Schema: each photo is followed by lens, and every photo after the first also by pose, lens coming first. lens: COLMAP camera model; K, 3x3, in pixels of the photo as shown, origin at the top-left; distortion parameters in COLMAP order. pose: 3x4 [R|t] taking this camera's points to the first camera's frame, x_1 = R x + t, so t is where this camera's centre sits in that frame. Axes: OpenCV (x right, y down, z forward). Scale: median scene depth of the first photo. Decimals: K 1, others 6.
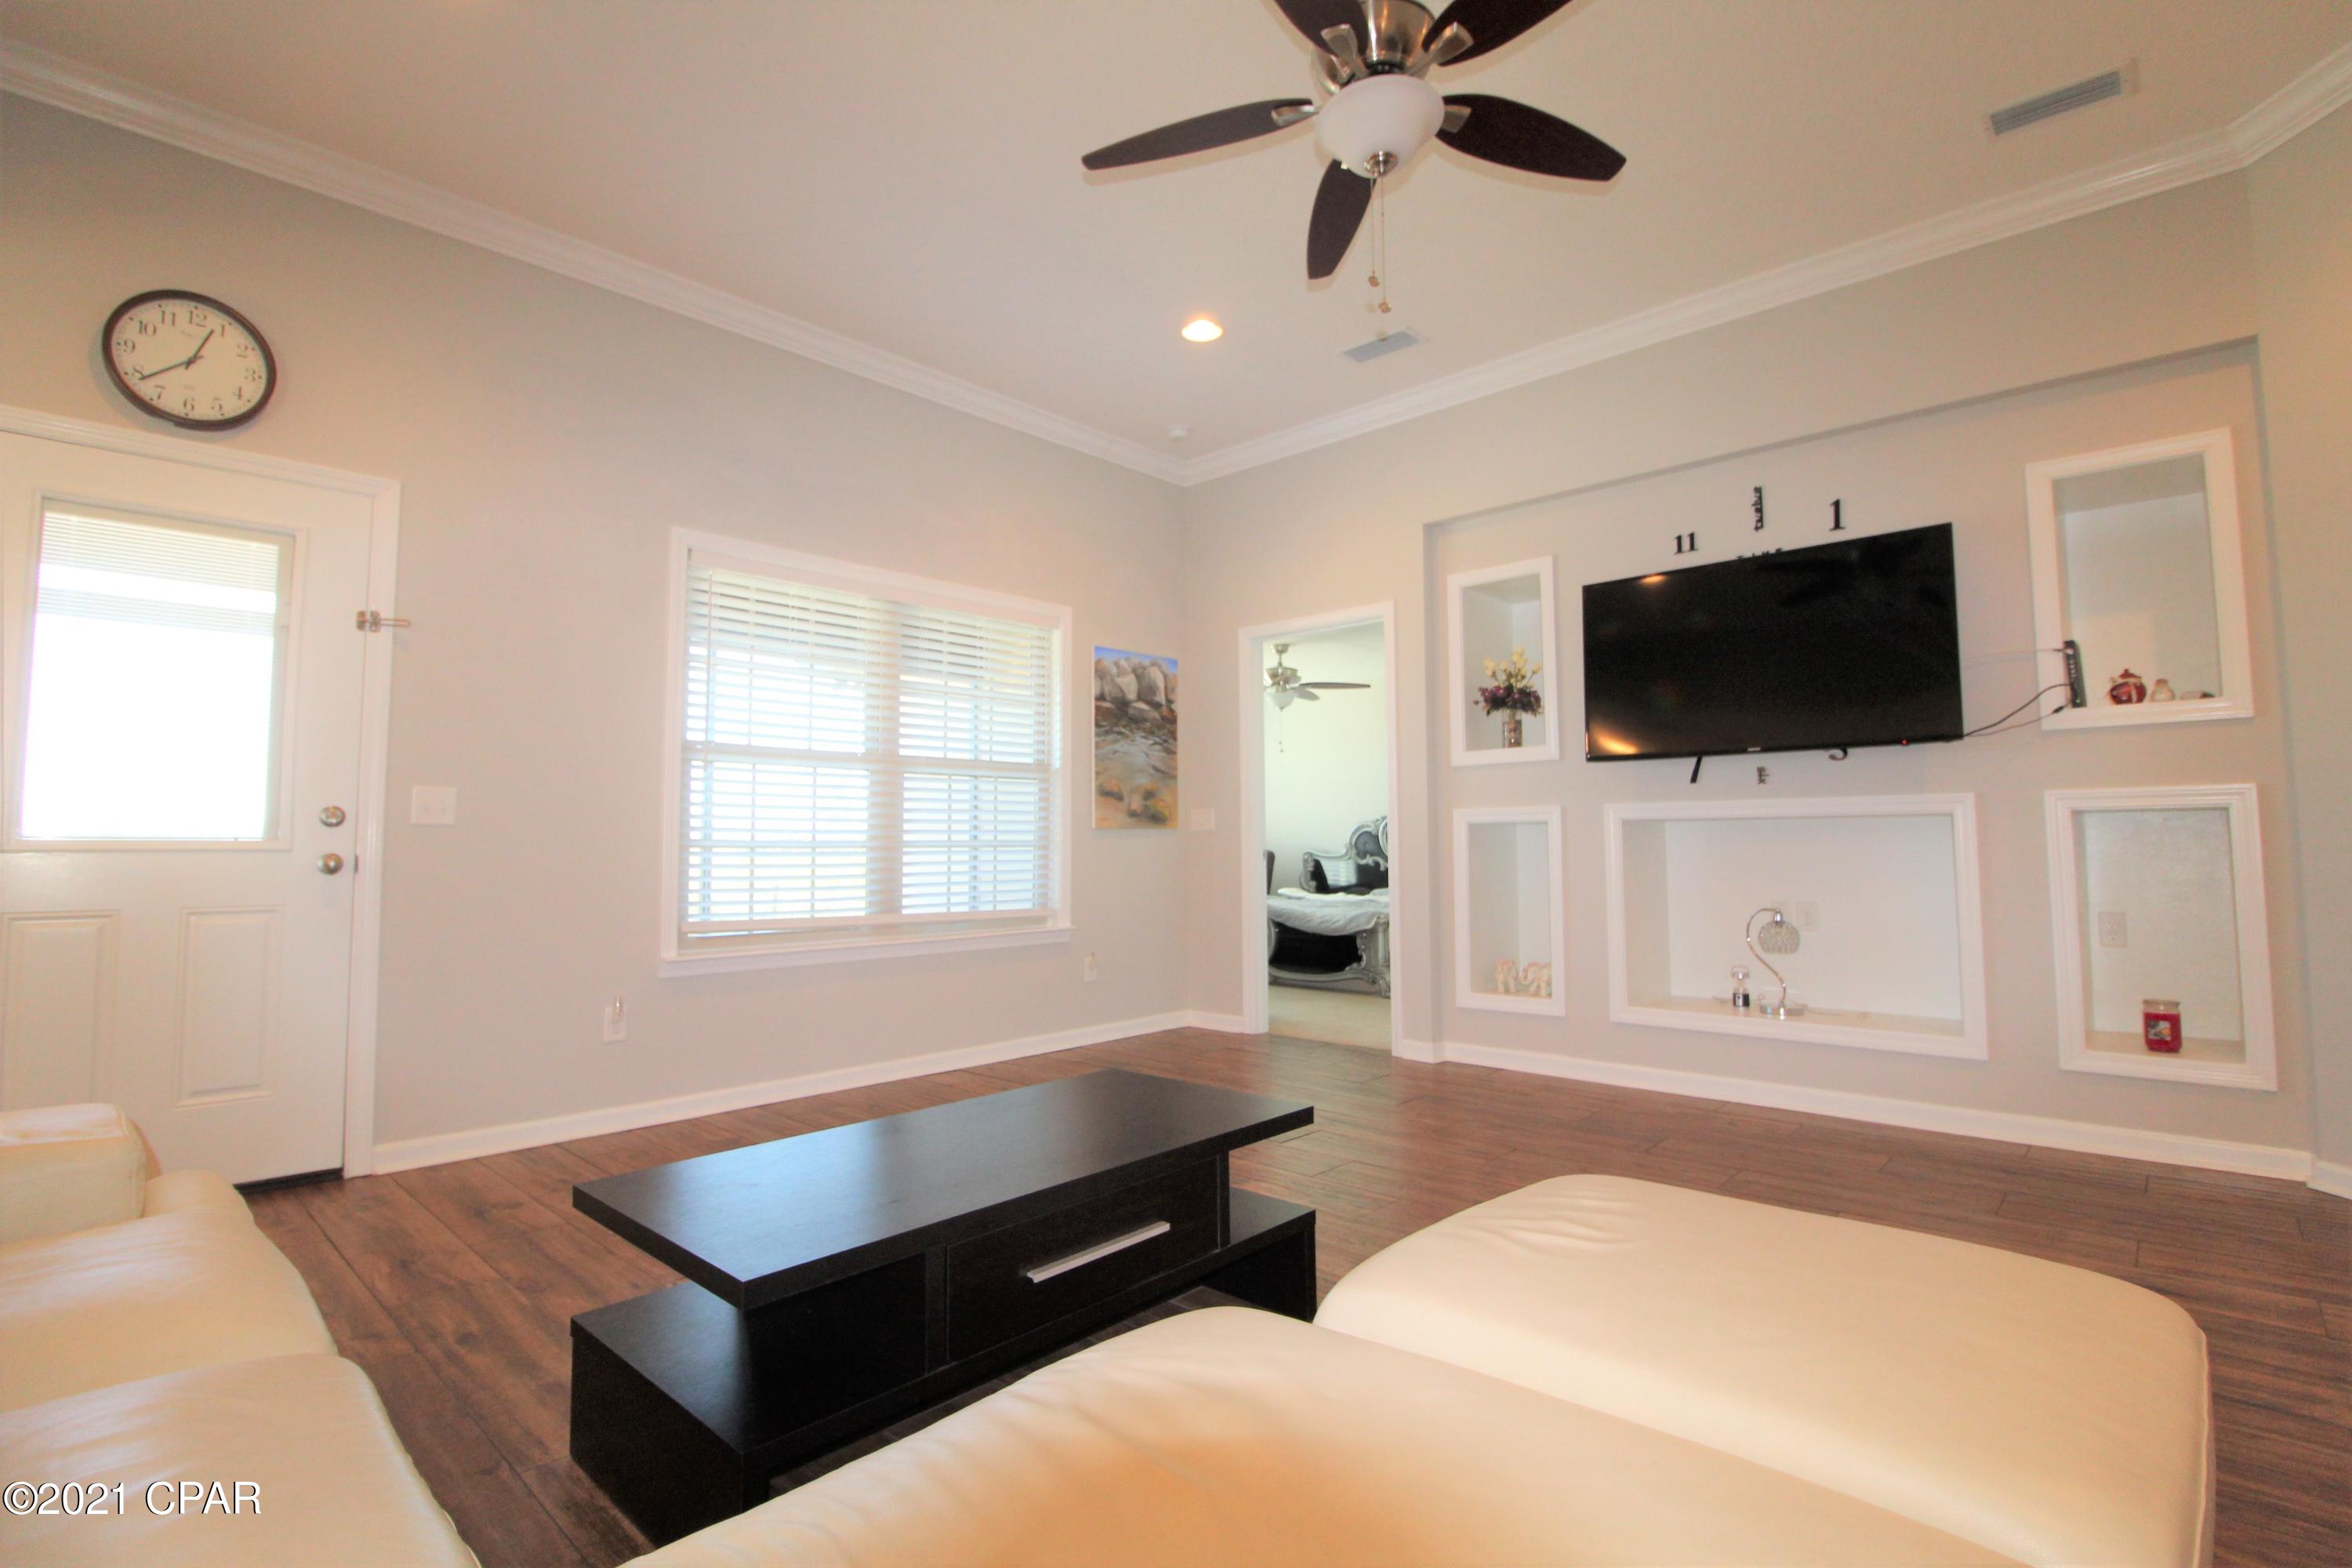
lens RADIAL K [[1086.8, 0, 1170.5], [0, 1086.8, 766.2], [0, 0, 1]] dist [-0.006924, -0.007275]
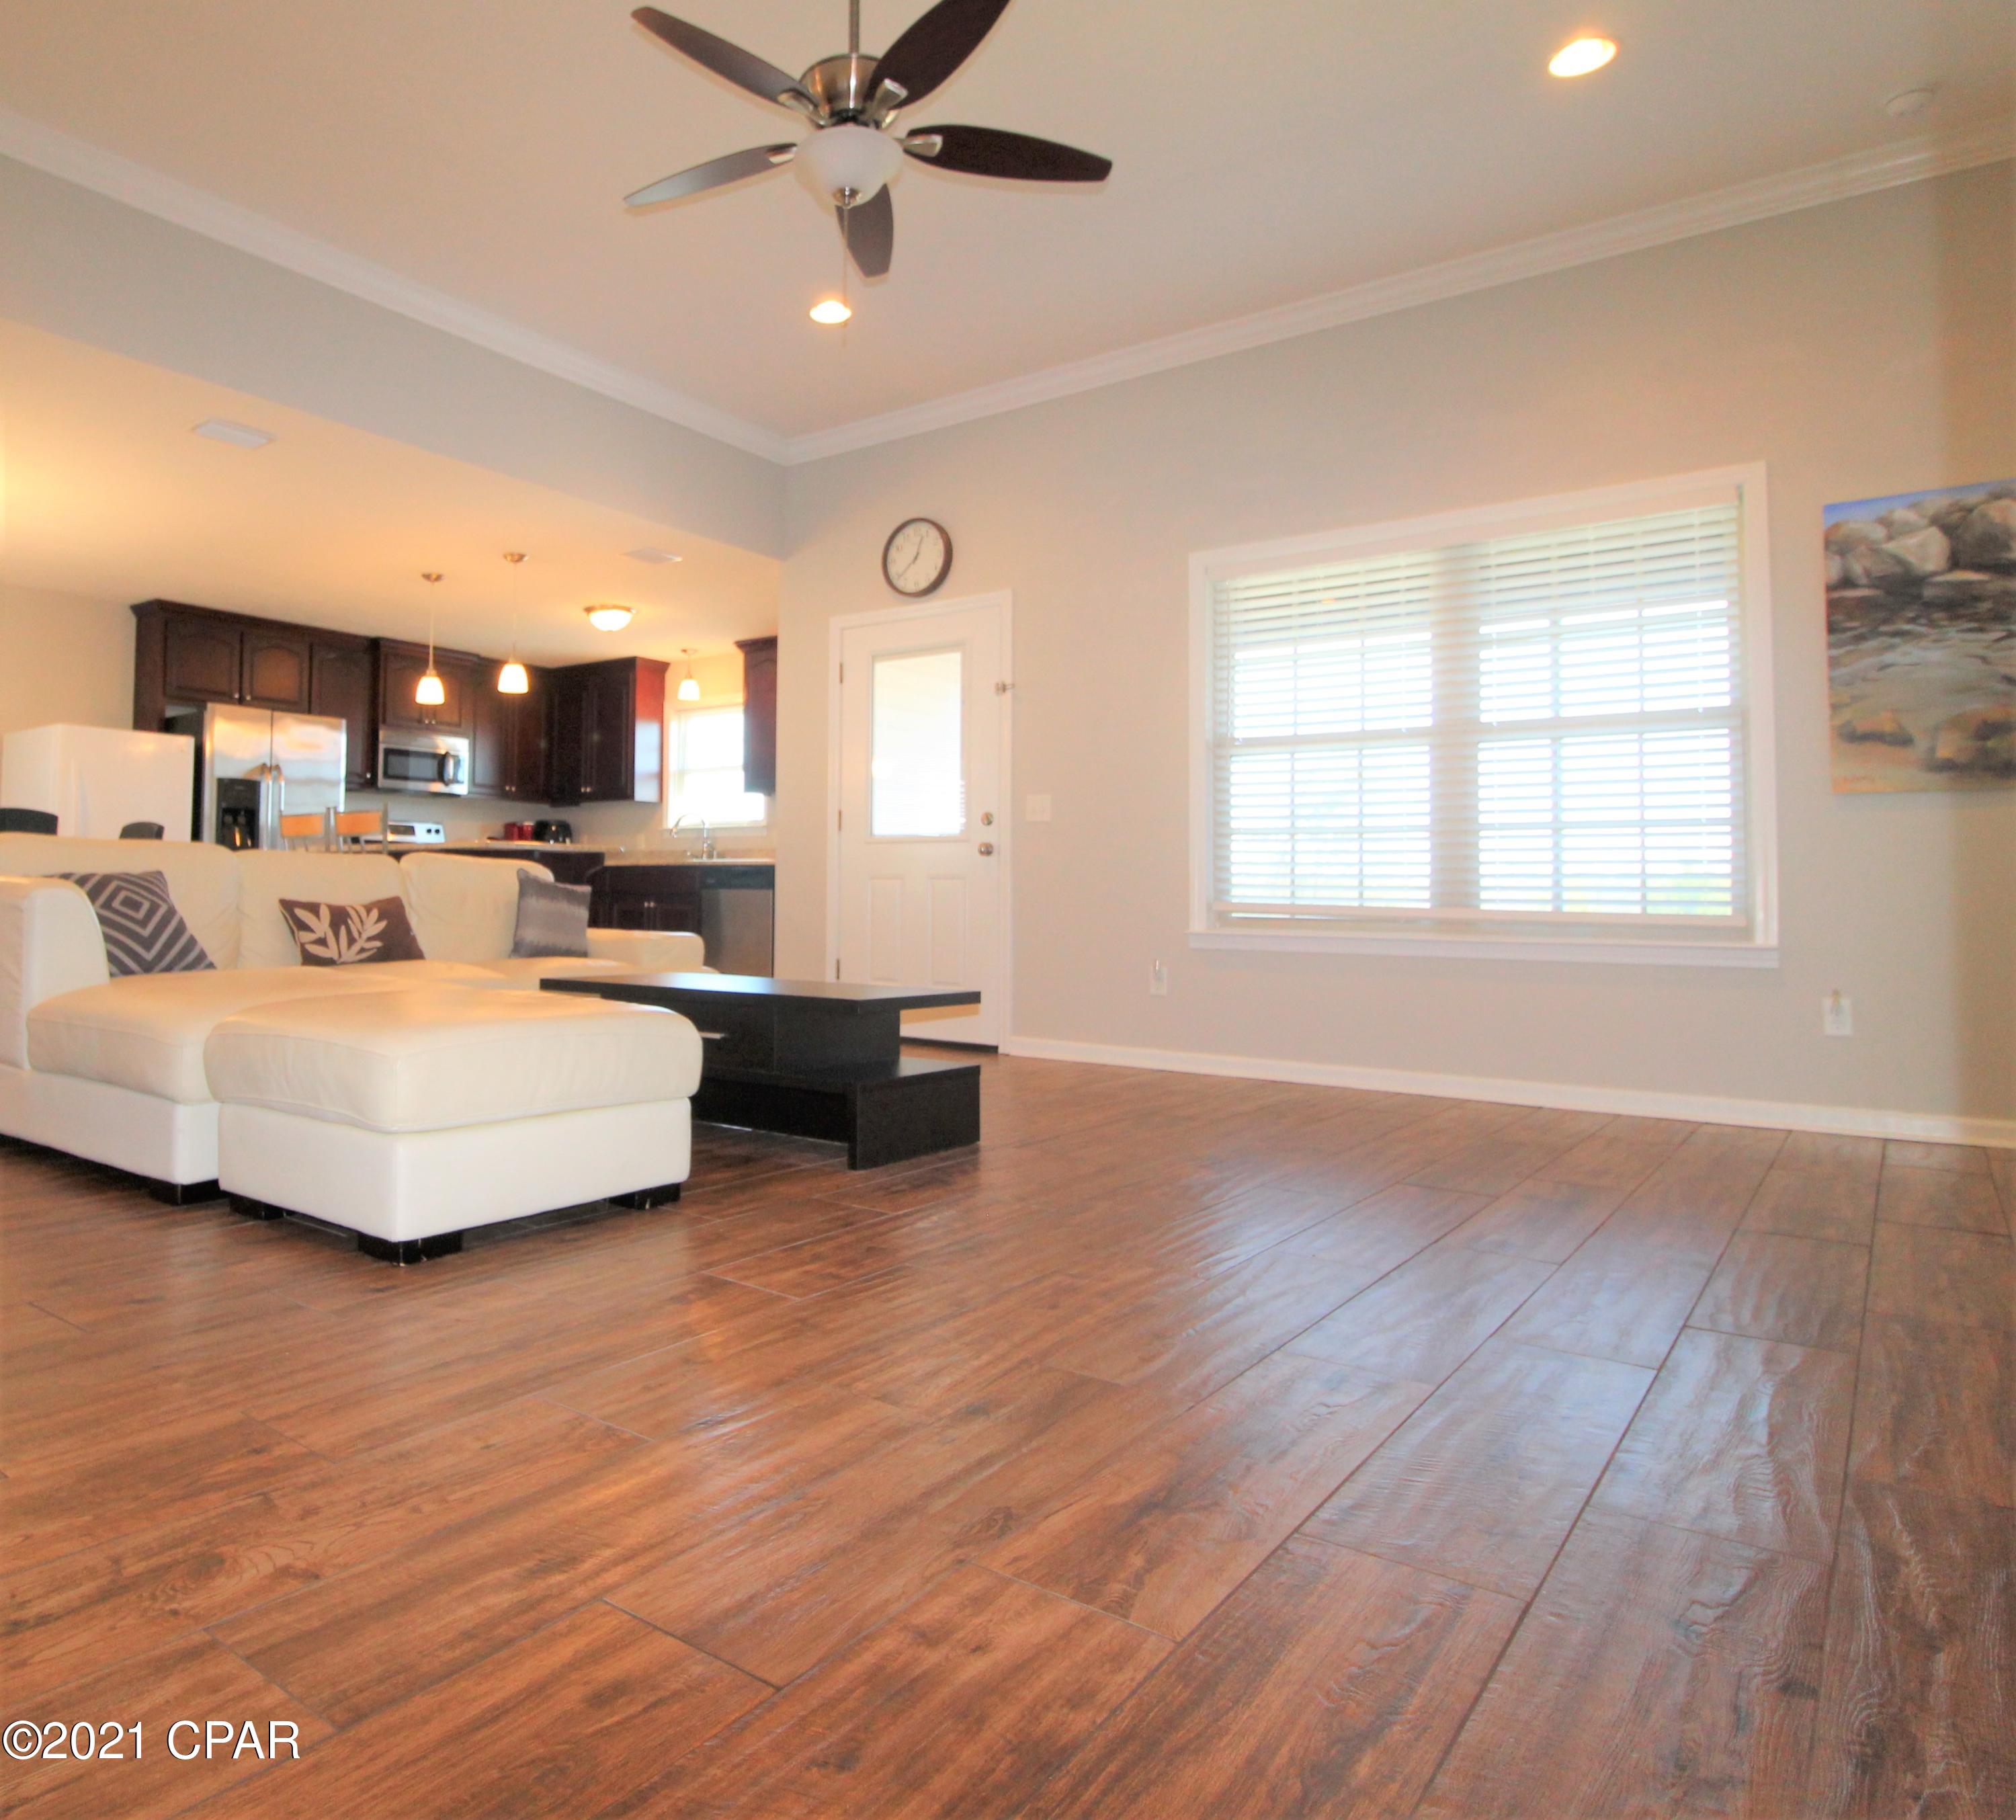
lens RADIAL K [[1356.5, 0, 745.9], [0, 1356.5, 834.5], [0, 0, 1]] dist [-0.003373, -0.007548]
pose [[0.047191, -0.040086, -0.998081, 0.862579], [0.060616, 0.997468, -0.037195, 0.090688], [0.997045, -0.058745, 0.049501, 0.417768]]
